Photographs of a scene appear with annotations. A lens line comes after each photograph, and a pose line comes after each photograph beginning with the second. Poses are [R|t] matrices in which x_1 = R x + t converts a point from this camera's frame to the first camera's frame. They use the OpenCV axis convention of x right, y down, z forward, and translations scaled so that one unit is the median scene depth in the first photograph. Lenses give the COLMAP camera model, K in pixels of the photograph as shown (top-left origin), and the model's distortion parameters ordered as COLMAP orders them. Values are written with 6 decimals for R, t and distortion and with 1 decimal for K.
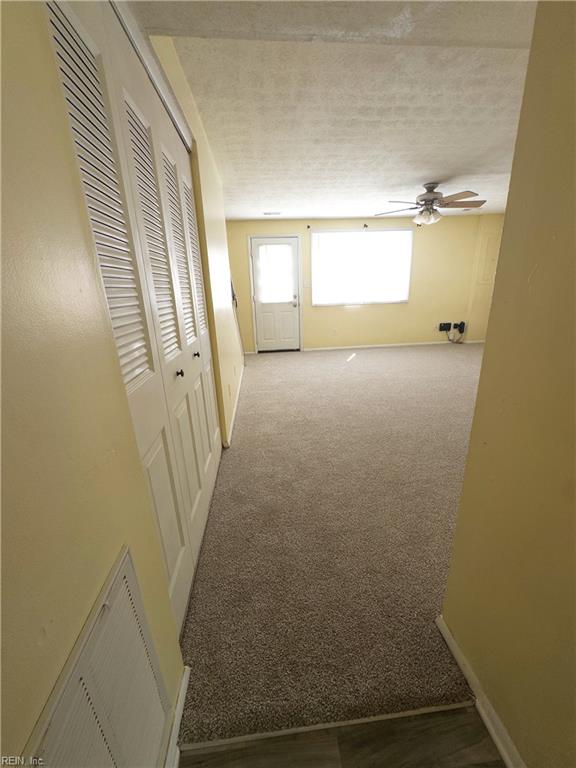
lens RADIAL K [[309.8, 0, 289.2], [0, 309.8, 384.7], [0, 0, 1]] dist [-0.005475, 0.001336]
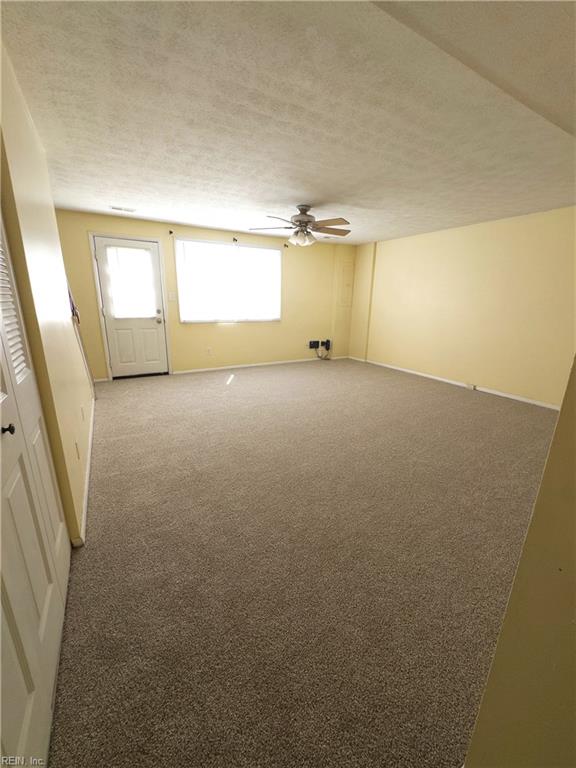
lens RADIAL K [[309.8, 0, 289.7], [0, 309.8, 384.7], [0, 0, 1]] dist [-0.005475, 0.001336]
pose [[0.906460, -0.062629, 0.417622, -0.037690], [0.079614, 0.996552, -0.023357, -0.059953], [-0.414719, 0.054421, 0.908321, 0.154133]]
